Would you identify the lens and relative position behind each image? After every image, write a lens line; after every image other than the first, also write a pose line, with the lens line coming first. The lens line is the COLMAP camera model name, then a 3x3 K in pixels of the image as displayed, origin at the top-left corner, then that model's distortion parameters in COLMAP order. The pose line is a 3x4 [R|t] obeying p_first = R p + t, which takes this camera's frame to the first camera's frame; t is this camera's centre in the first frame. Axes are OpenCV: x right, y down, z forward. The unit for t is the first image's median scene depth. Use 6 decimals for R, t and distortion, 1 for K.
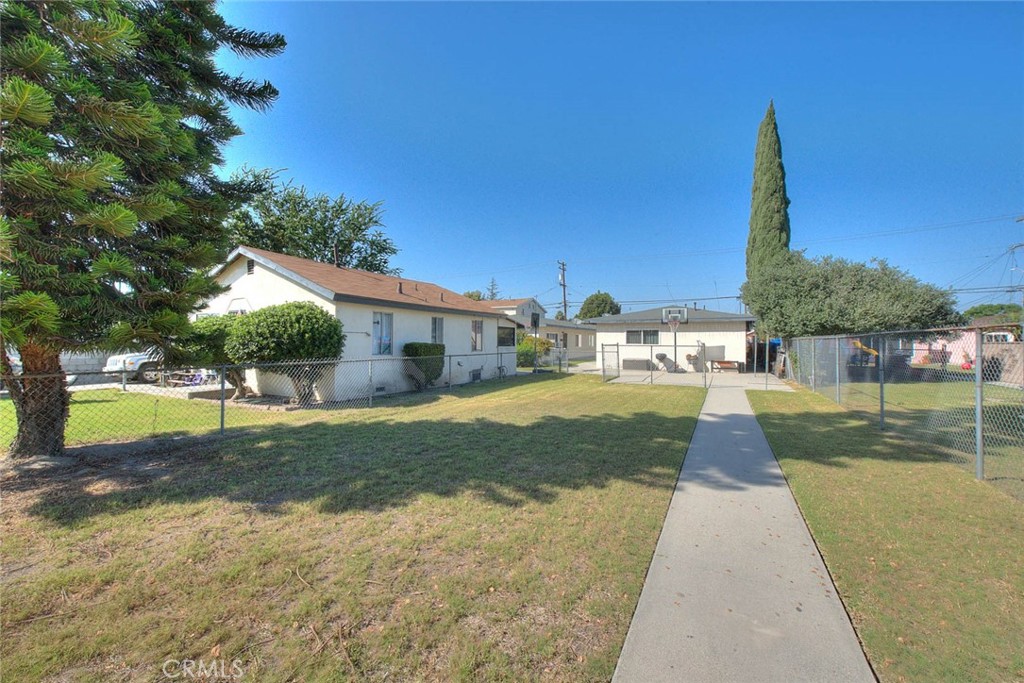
lens RADIAL K [[421.1, 0, 512.0], [0, 421.1, 341.5], [0, 0, 1]] dist [-0.001770, -0.000368]
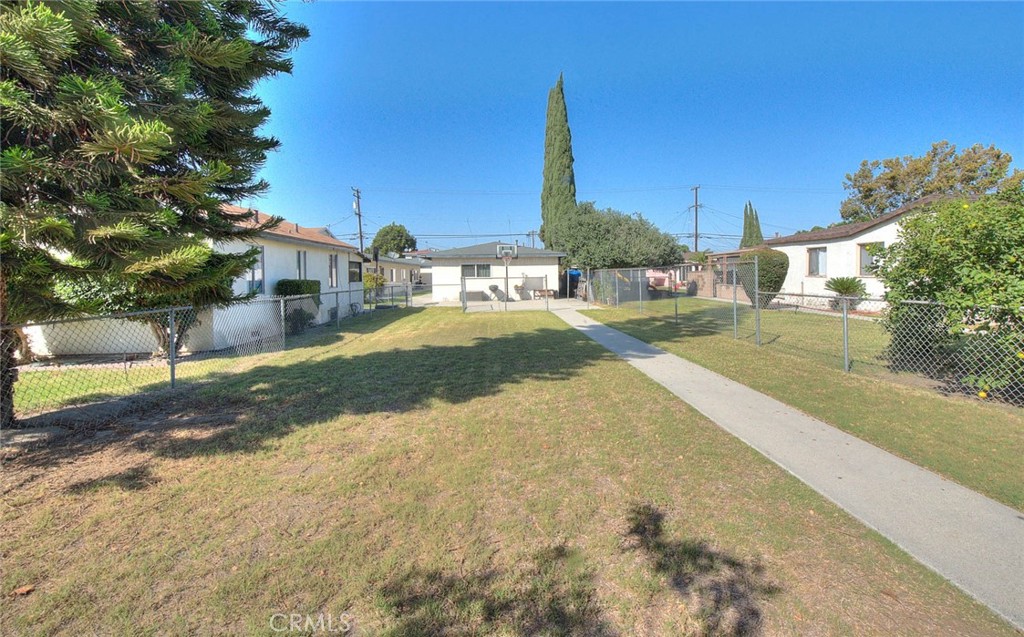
lens RADIAL K [[440.1, 0, 558.4], [0, 440.1, 279.9], [0, 0, 1]] dist [0.000630, 0.000002]
pose [[0.823724, -0.023206, 0.566515, -0.171505], [0.018050, 0.999729, 0.014706, 0.000688], [-0.566703, -0.001888, 0.823920, -0.057635]]
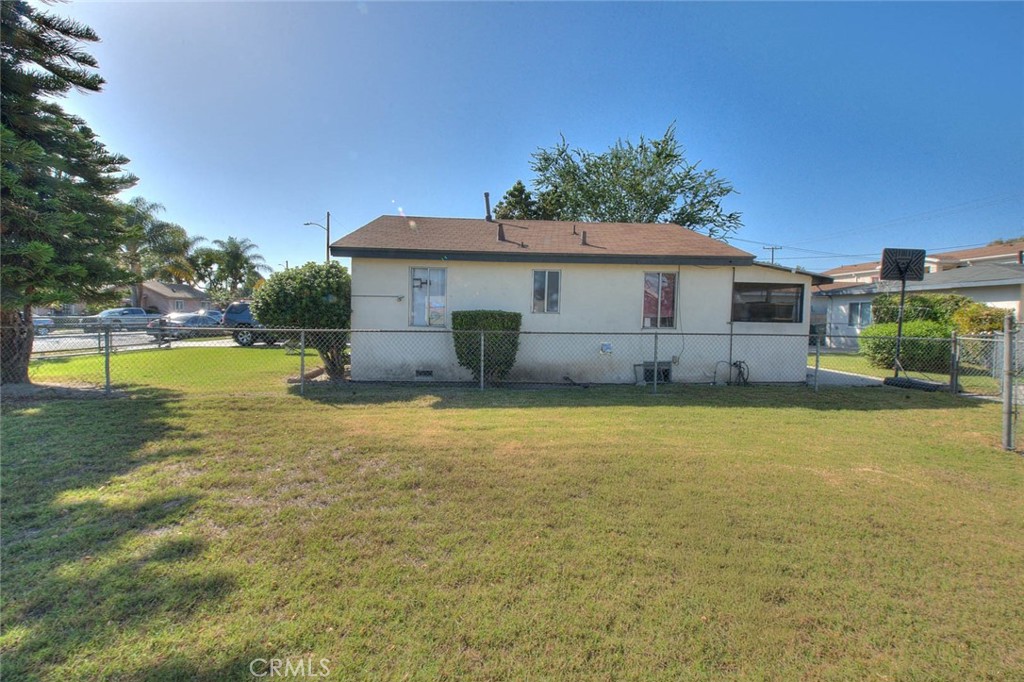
lens RADIAL K [[403.5, 0, 512.0], [0, 403.5, 341.0], [0, 0, 1]] dist [-0.000824, -0.000166]
pose [[0.508074, 0.060880, -0.859159, 0.210868], [-0.012331, 0.997911, 0.063420, 0.005673], [0.861225, -0.021628, 0.507763, 0.439143]]
